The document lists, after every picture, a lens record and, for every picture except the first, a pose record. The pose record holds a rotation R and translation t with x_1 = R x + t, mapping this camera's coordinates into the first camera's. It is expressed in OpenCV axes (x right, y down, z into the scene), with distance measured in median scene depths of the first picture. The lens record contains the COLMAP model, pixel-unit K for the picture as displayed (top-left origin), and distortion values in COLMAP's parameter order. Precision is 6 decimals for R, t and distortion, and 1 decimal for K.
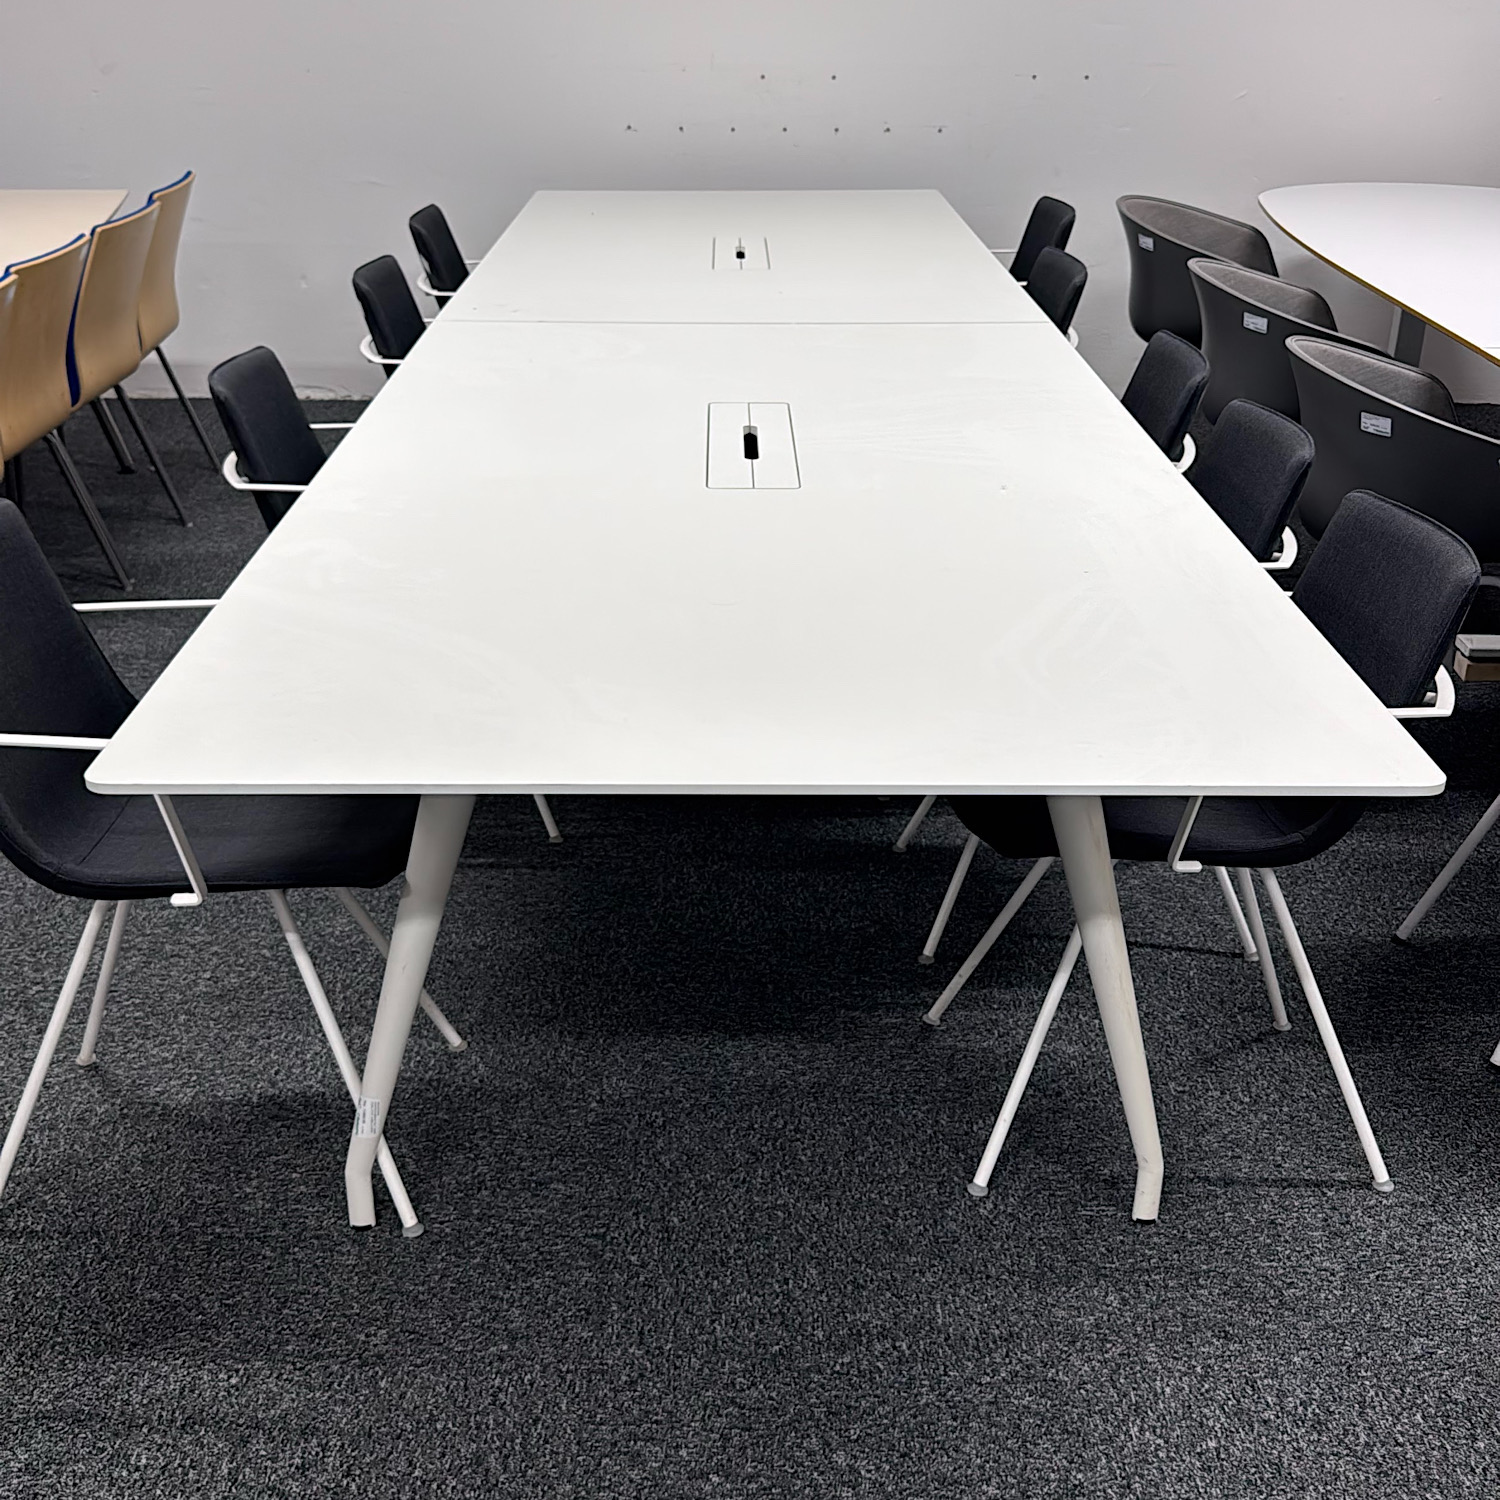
lens RADIAL K [[1830.3, 0, 745.4], [0, 1830.3, 761.7], [0, 0, 1]] dist [0.038580, 0.000000]
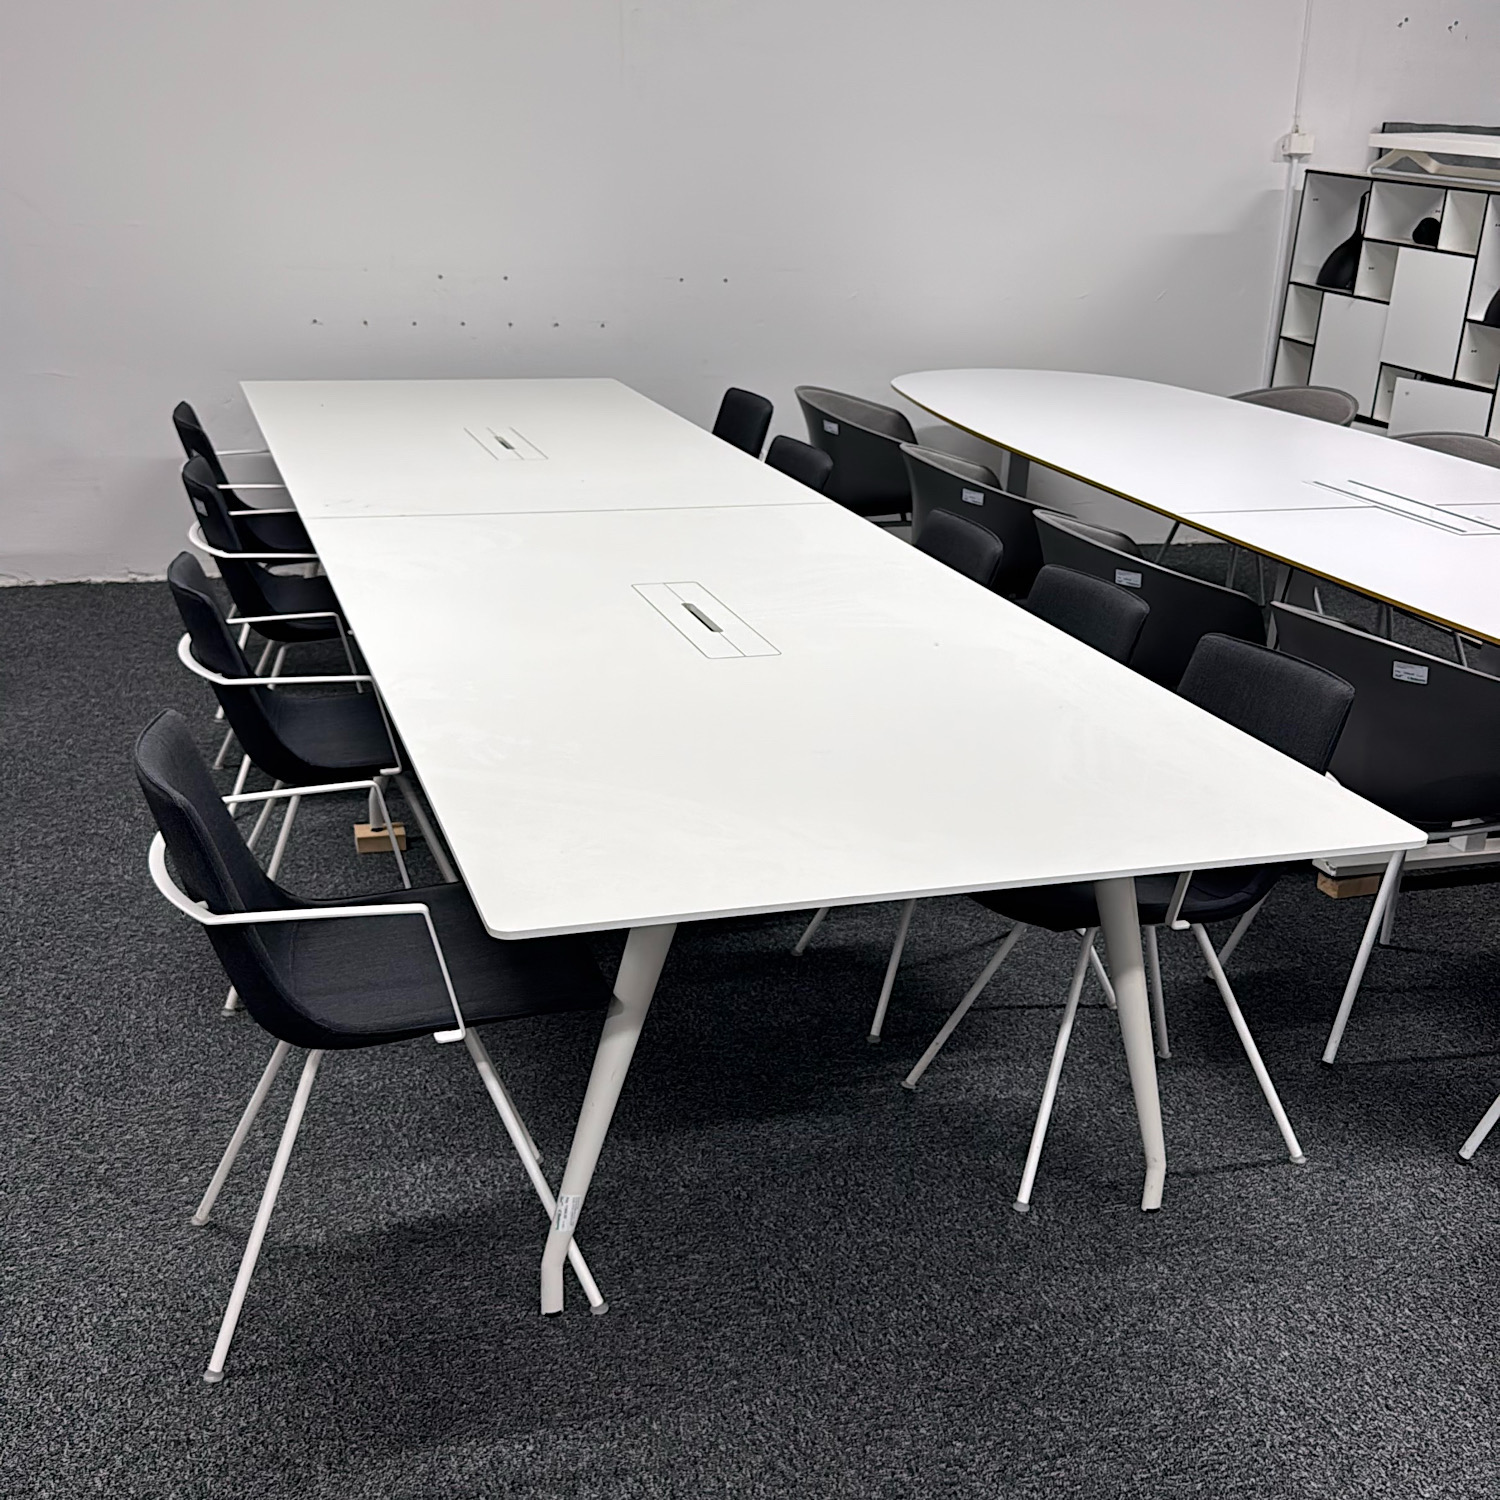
lens RADIAL K [[1830.3, 0, 755.5], [0, 1830.3, 750.7], [0, 0, 1]] dist [0.038580, 0.000000]
pose [[0.951985, -0.072369, 0.297468, -0.407523], [0.096476, 0.993067, -0.067157, -0.007594], [-0.290546, 0.092631, 0.952367, -0.166233]]
